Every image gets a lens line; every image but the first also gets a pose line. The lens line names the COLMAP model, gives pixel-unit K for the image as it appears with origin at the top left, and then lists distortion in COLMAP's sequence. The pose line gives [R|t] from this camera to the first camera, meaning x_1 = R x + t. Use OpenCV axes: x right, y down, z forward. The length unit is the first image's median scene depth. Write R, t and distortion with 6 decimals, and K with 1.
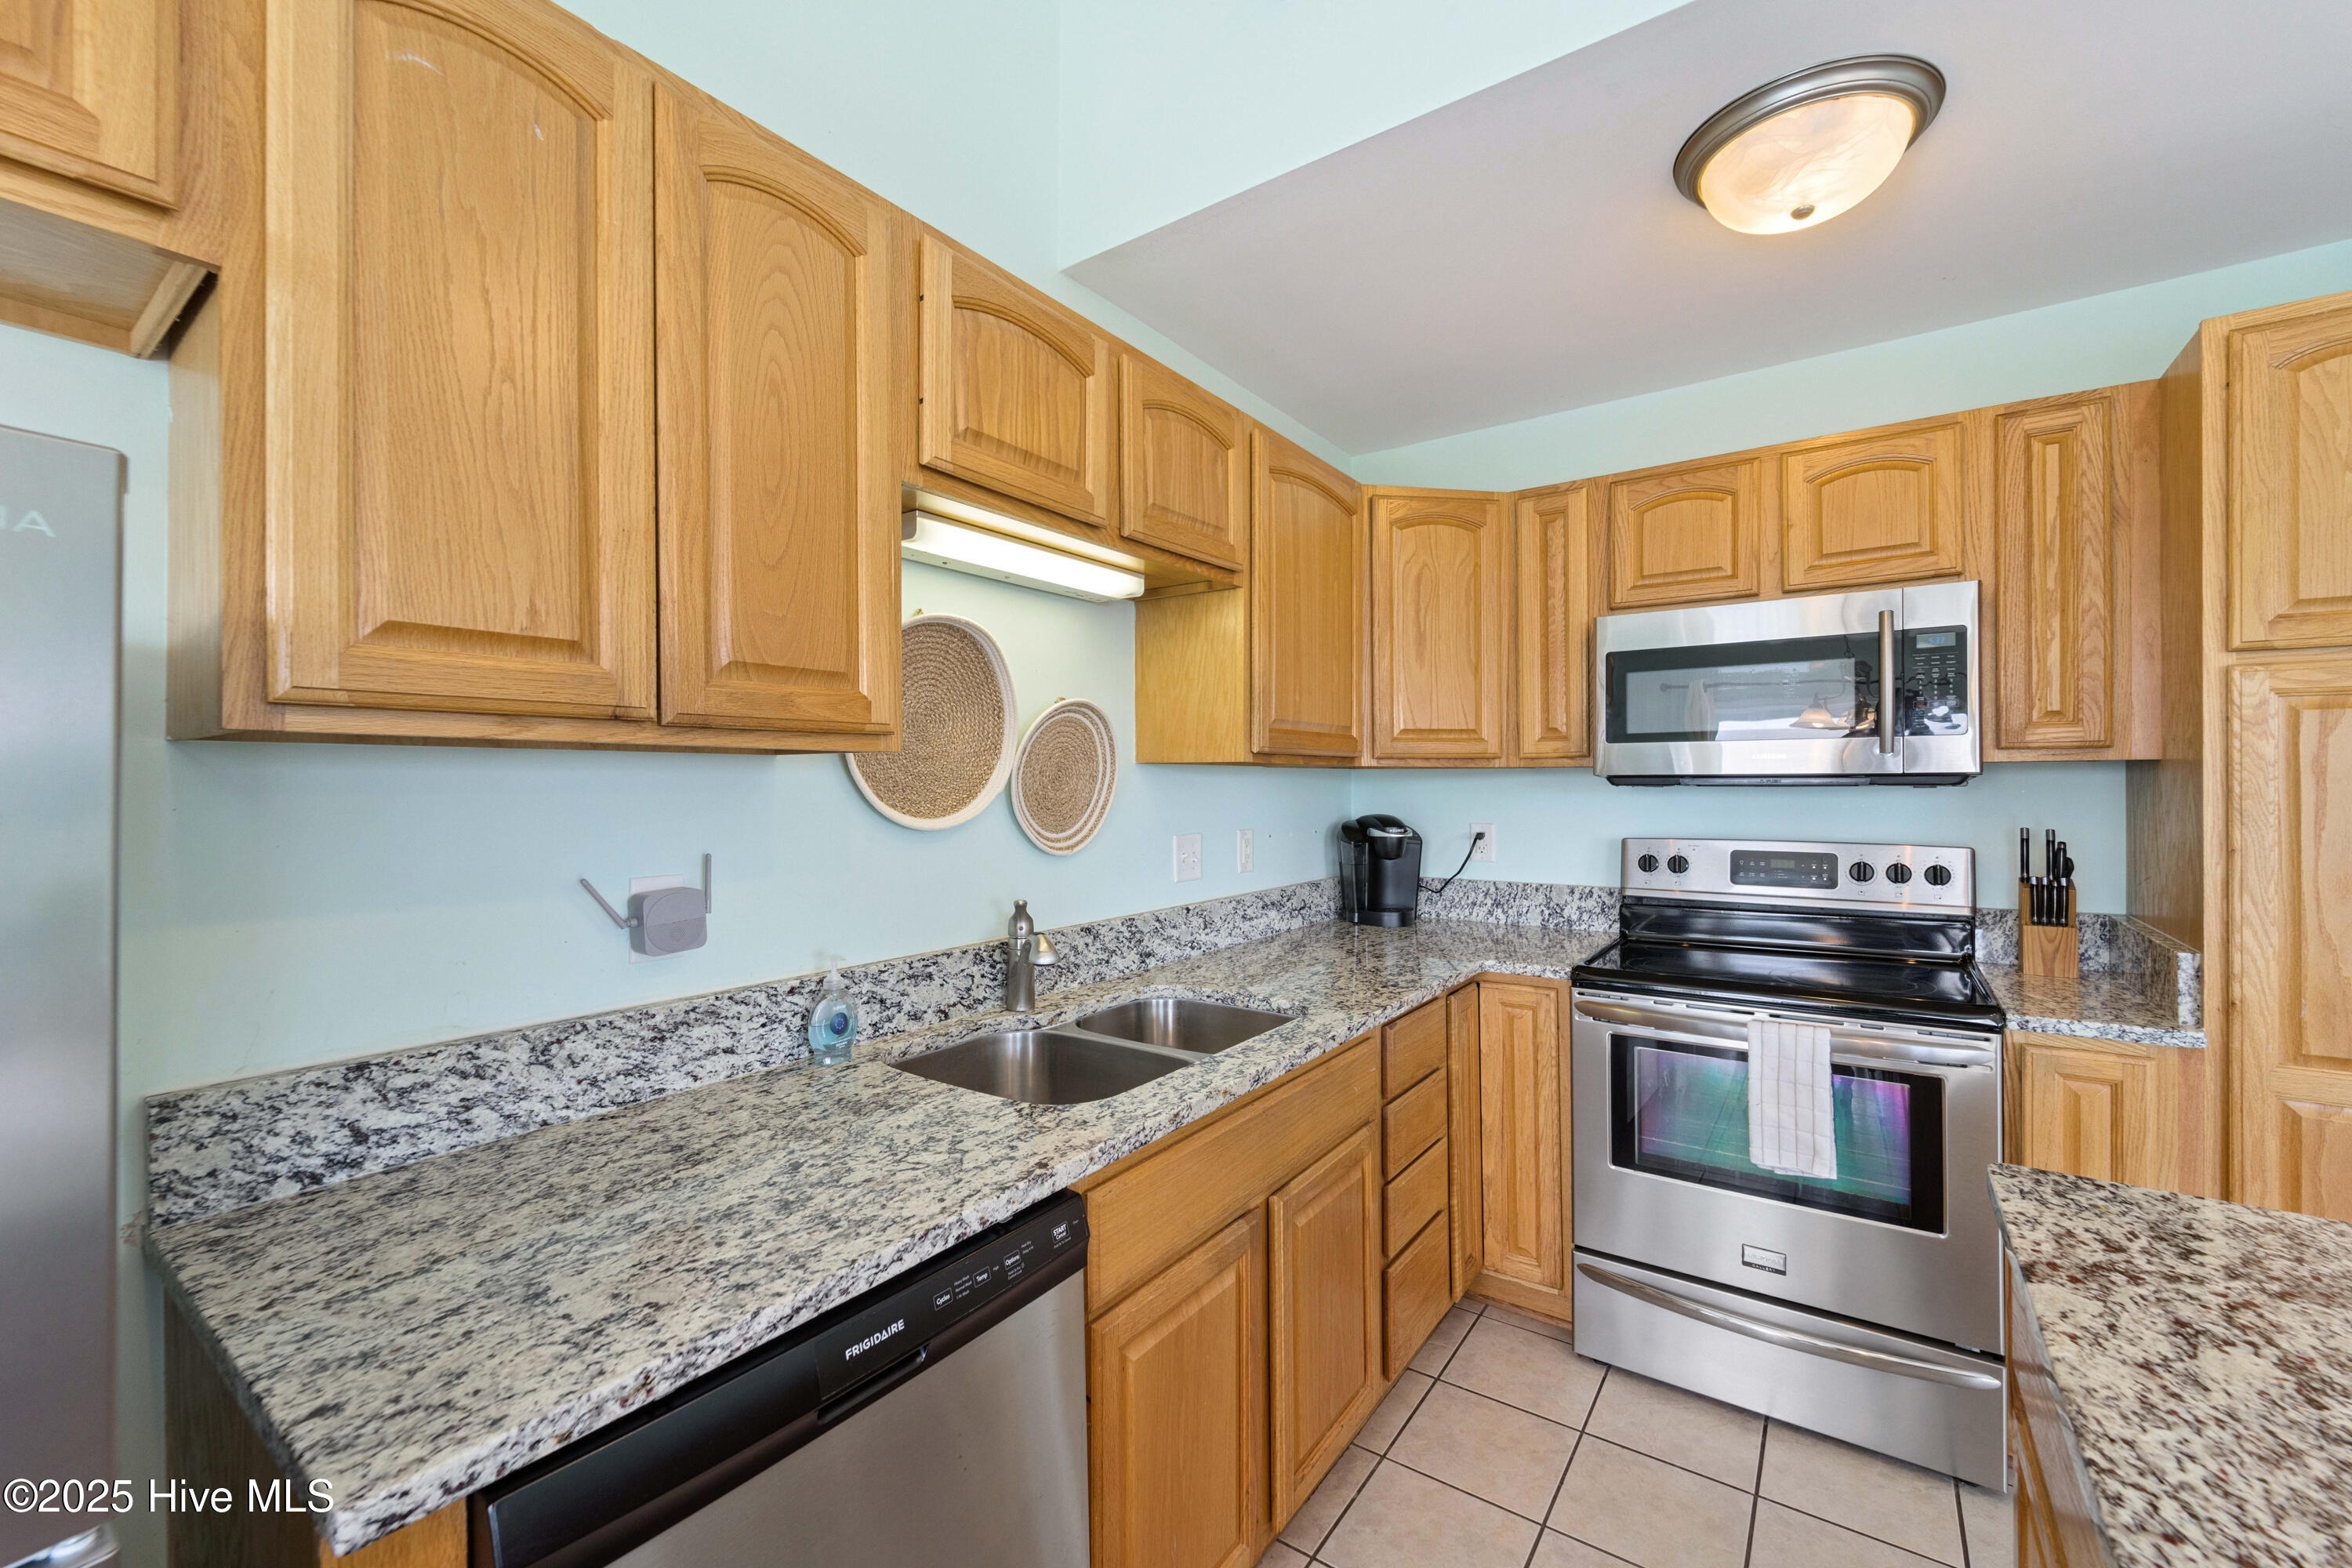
lens RADIAL K [[949.9, 0, 1156.5], [0, 949.9, 776.4], [0, 0, 1]] dist [0.004396, -0.001366]
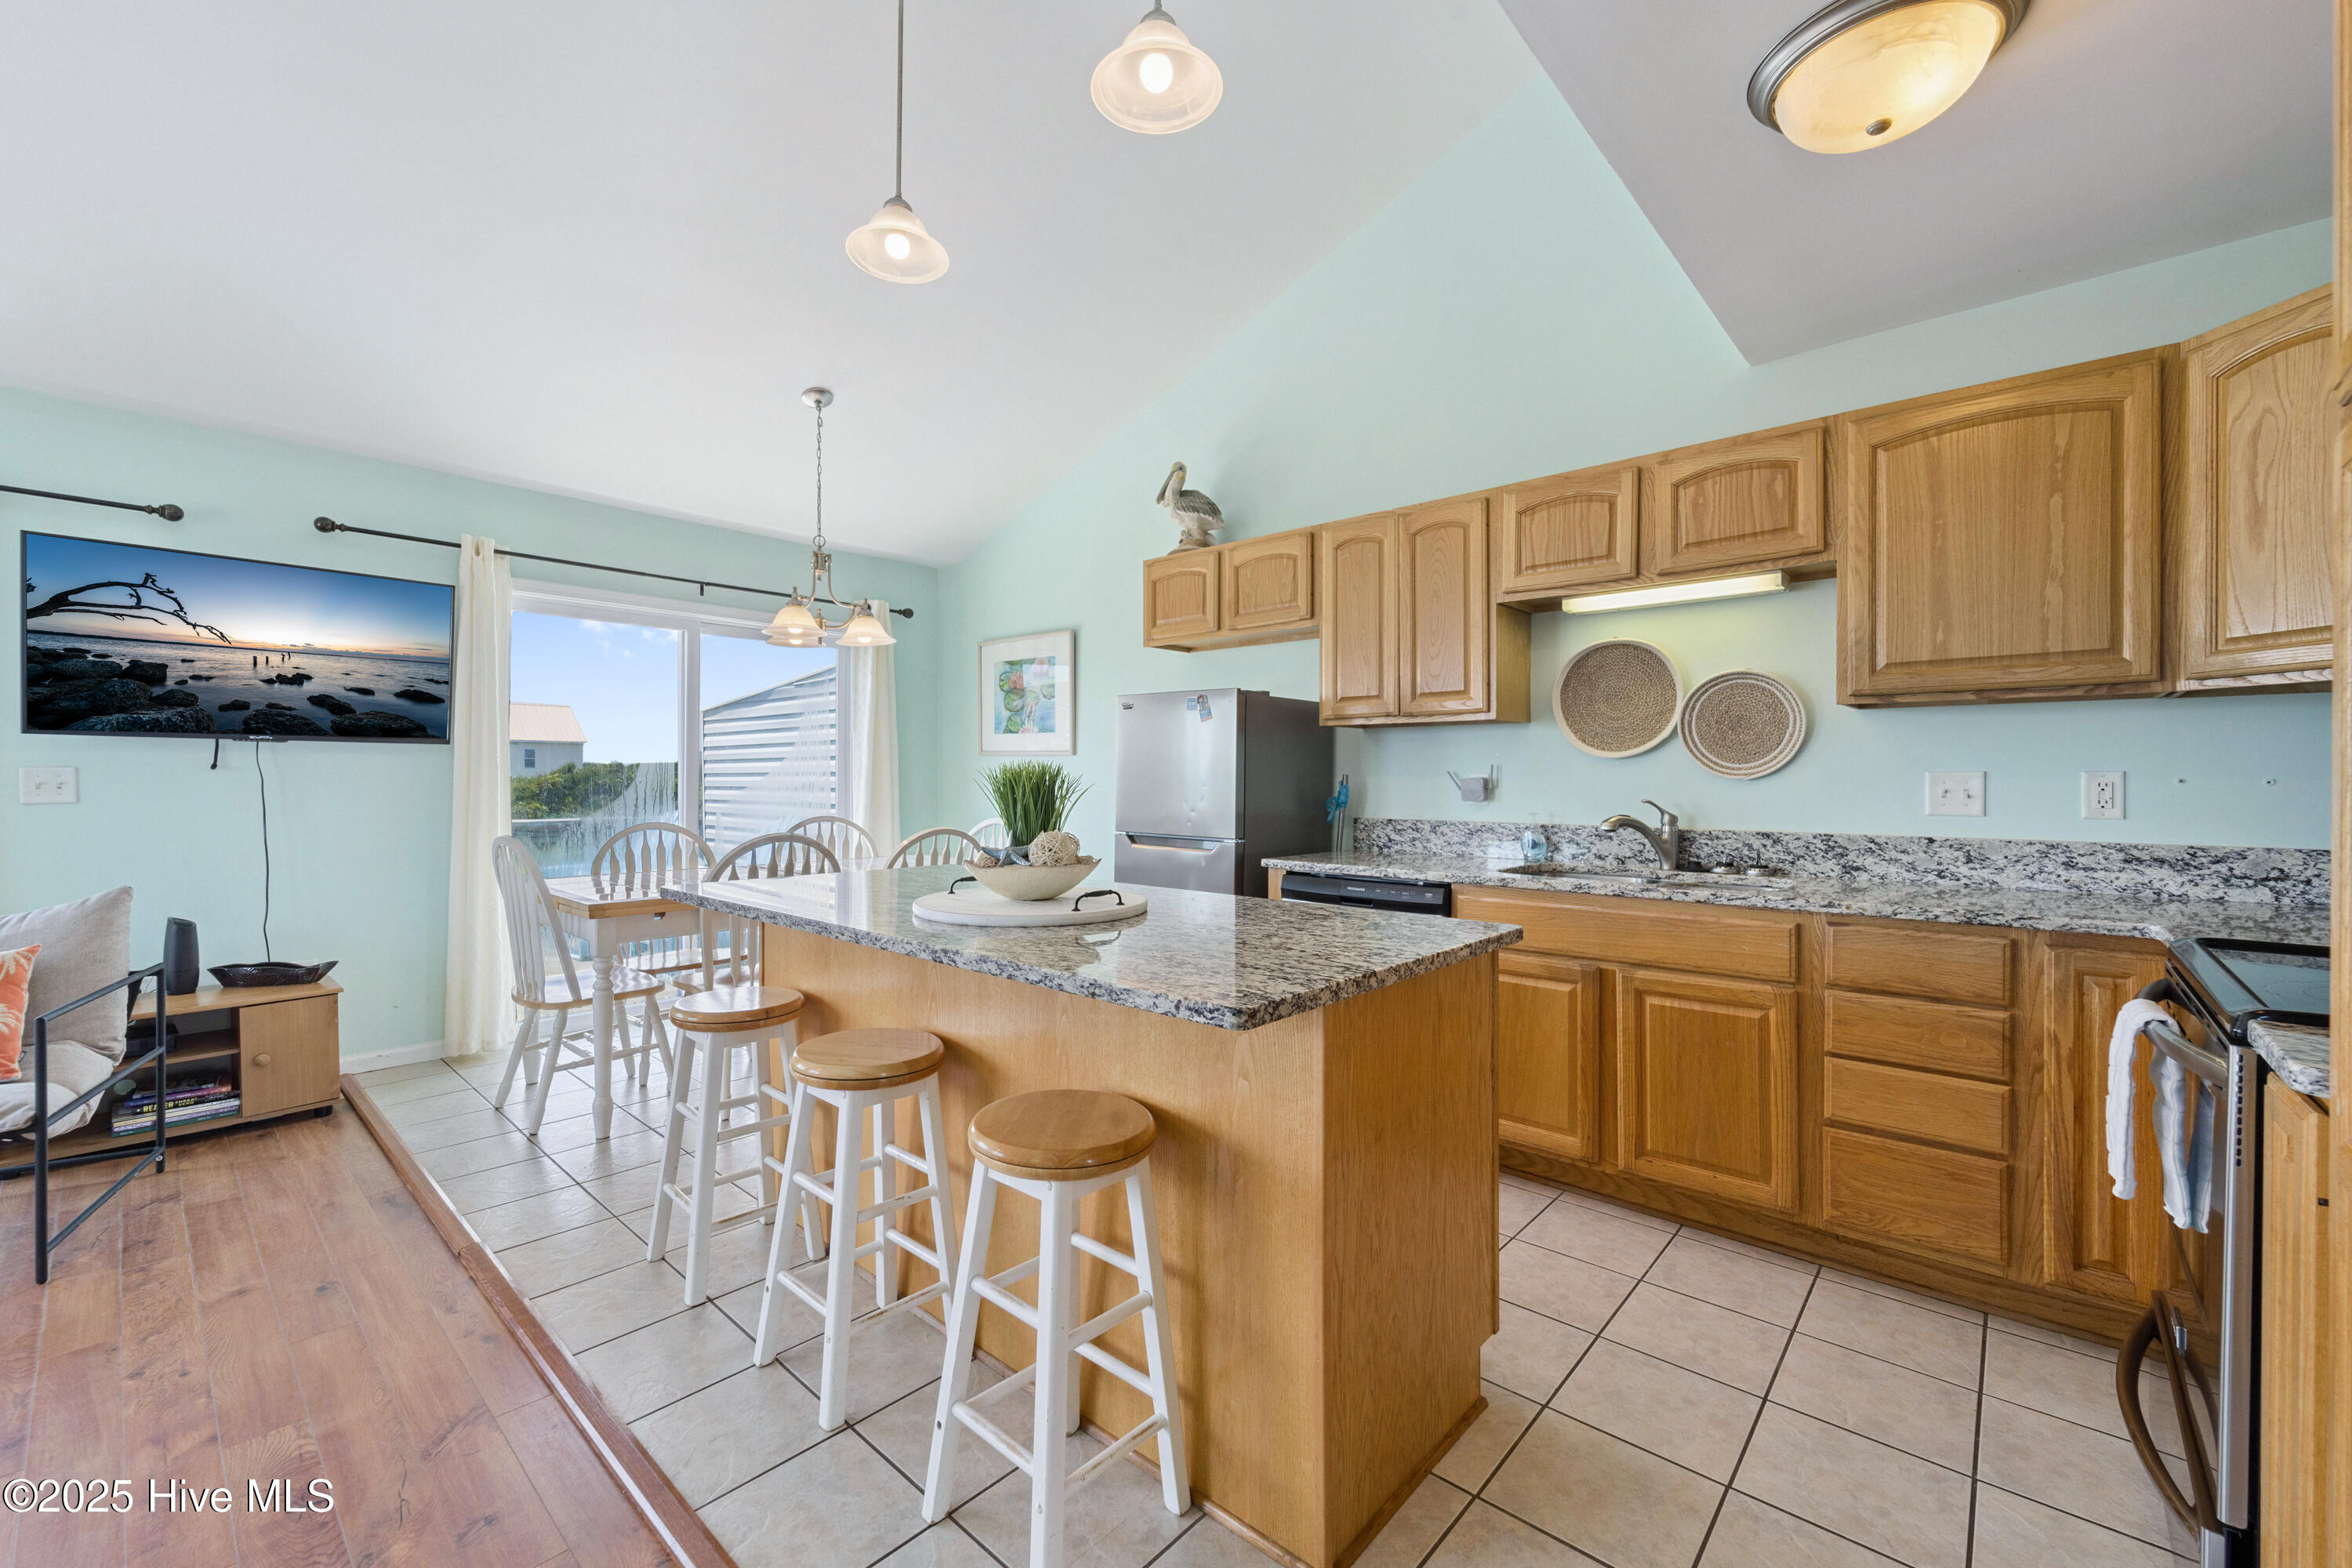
lens RADIAL K [[949.9, 0, 1162.8], [0, 949.9, 771.1], [0, 0, 1]] dist [0.004396, -0.001366]
pose [[-0.103682, 0.004271, -0.994601, 1.305378], [0.011616, 0.999928, 0.003083, 0.051518], [0.994543, -0.011234, -0.103724, 0.260266]]
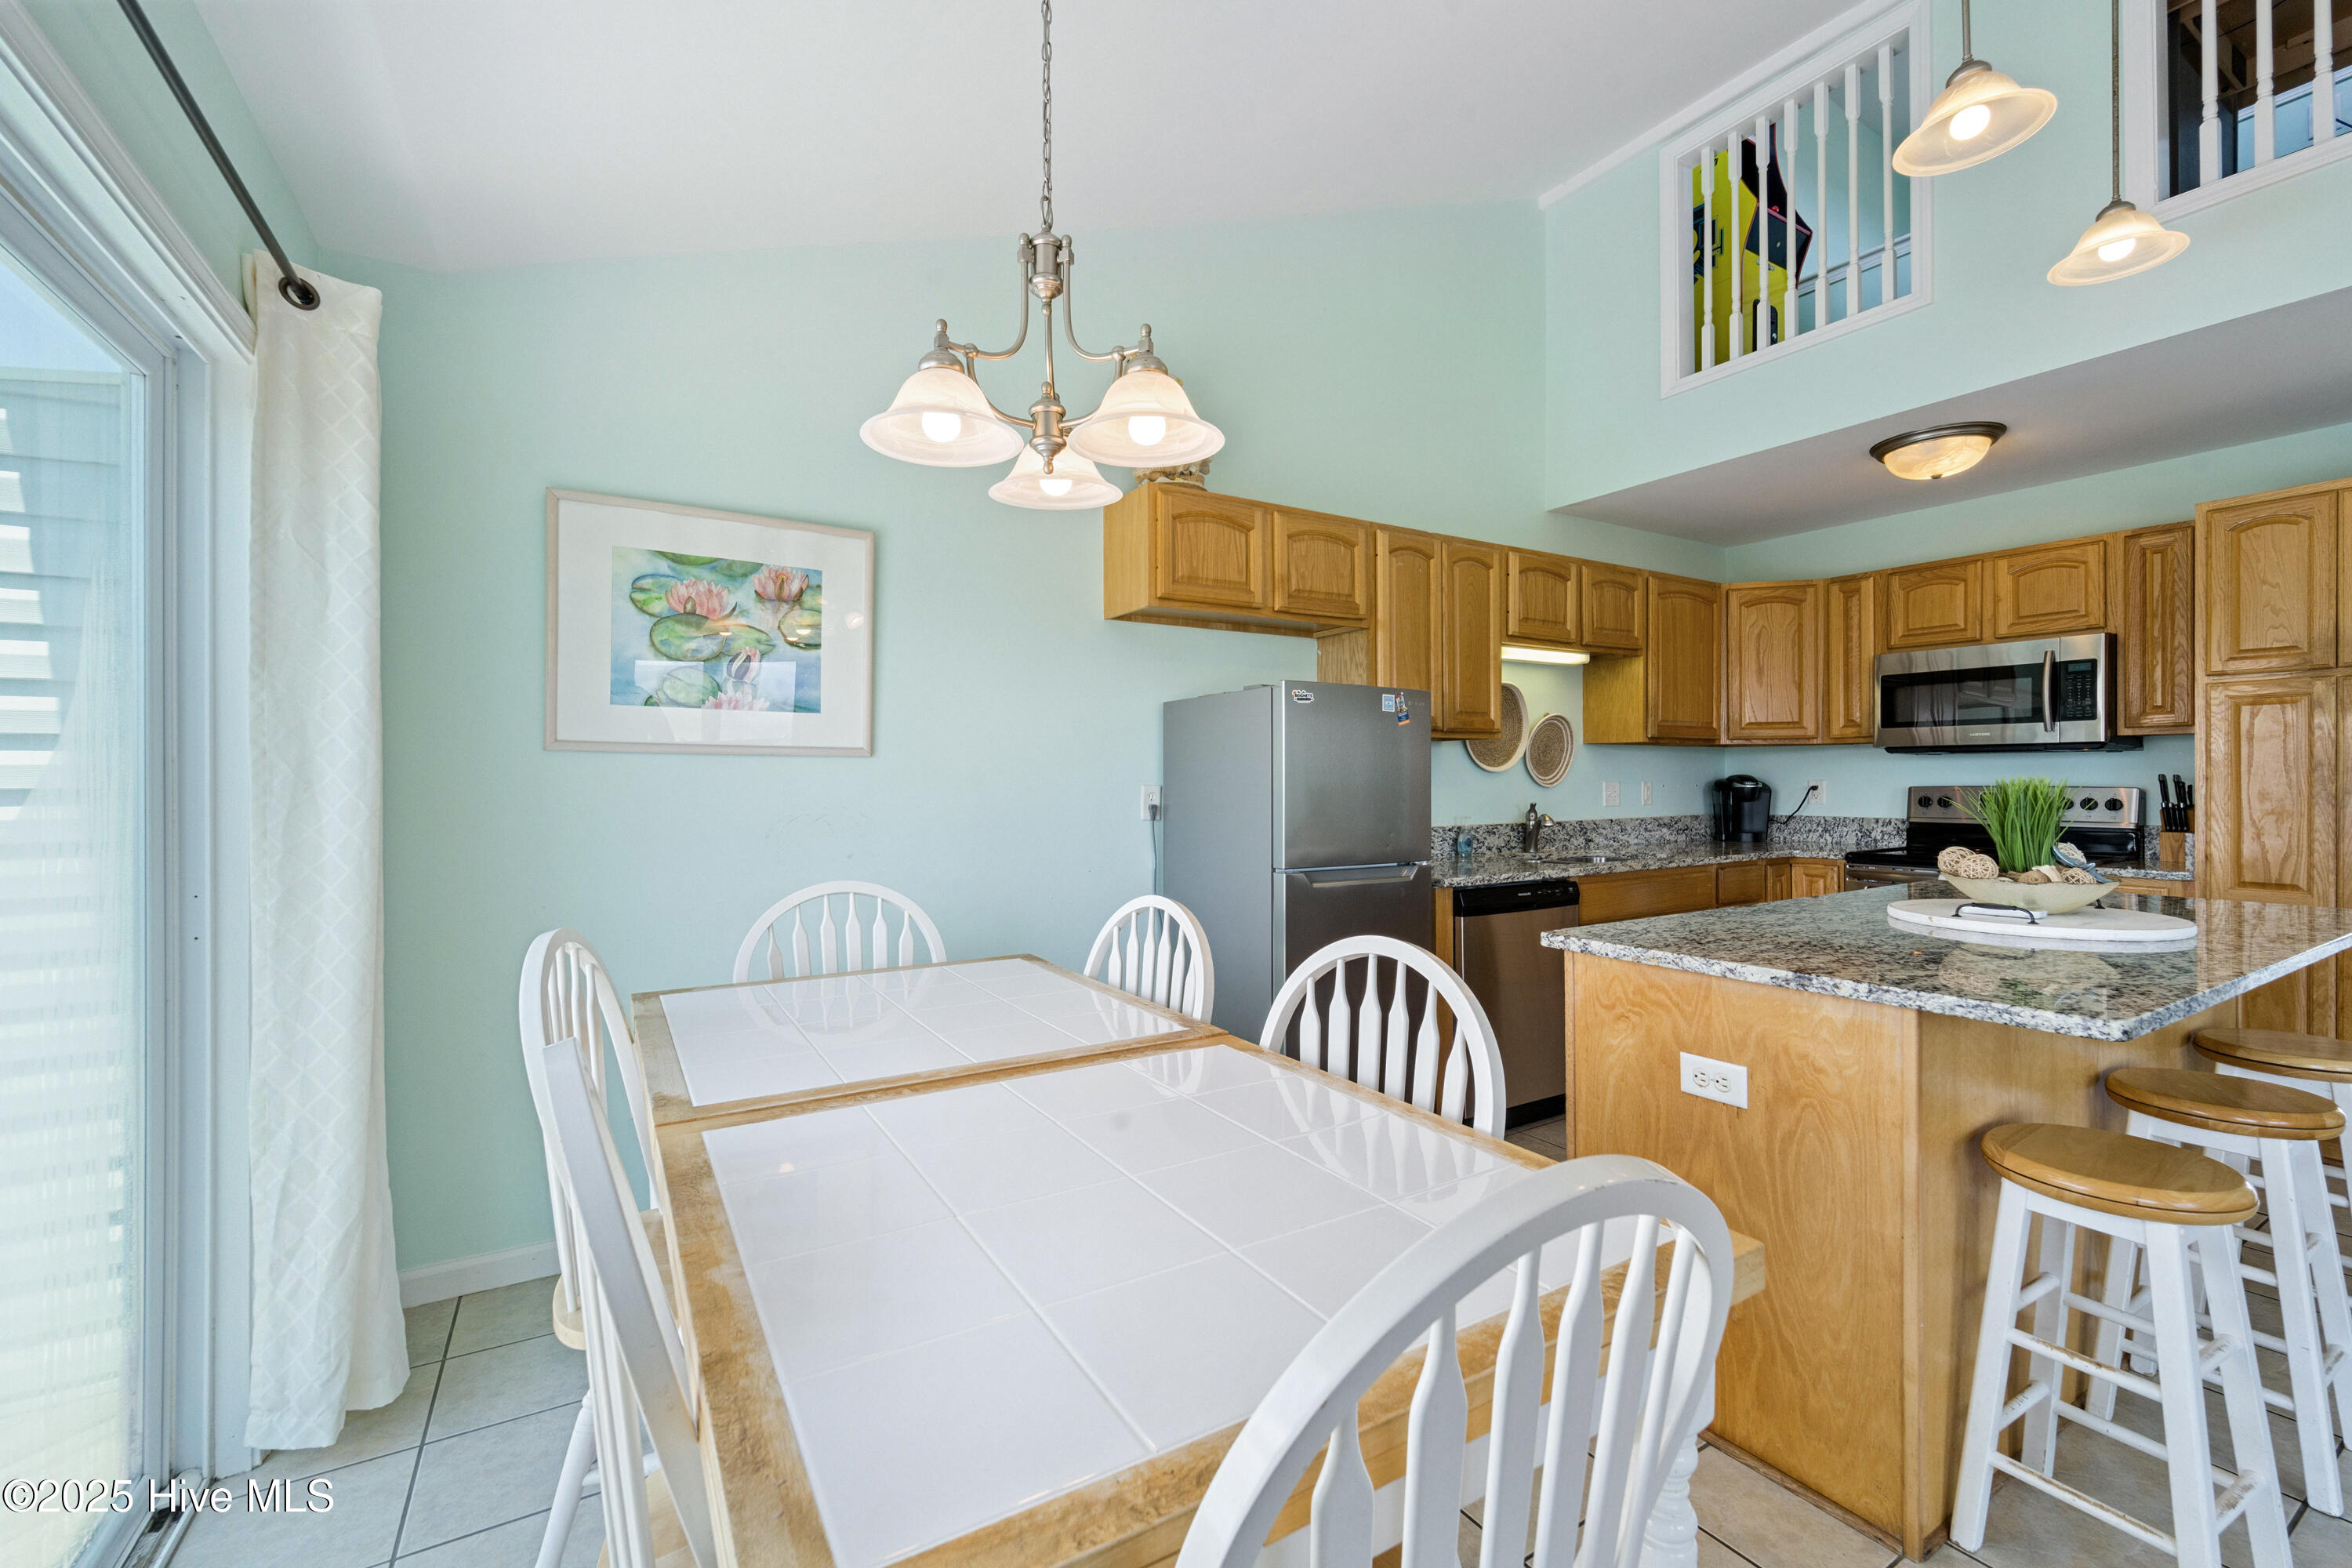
lens RADIAL K [[949.9, 0, 1165.3], [0, 949.9, 781.9], [0, 0, 1]] dist [0.004396, -0.001366]
pose [[0.923228, -0.000174, -0.384253, -0.065688], [0.005711, 0.999896, 0.013270, 0.034604], [0.384210, -0.014446, 0.923133, -1.191865]]
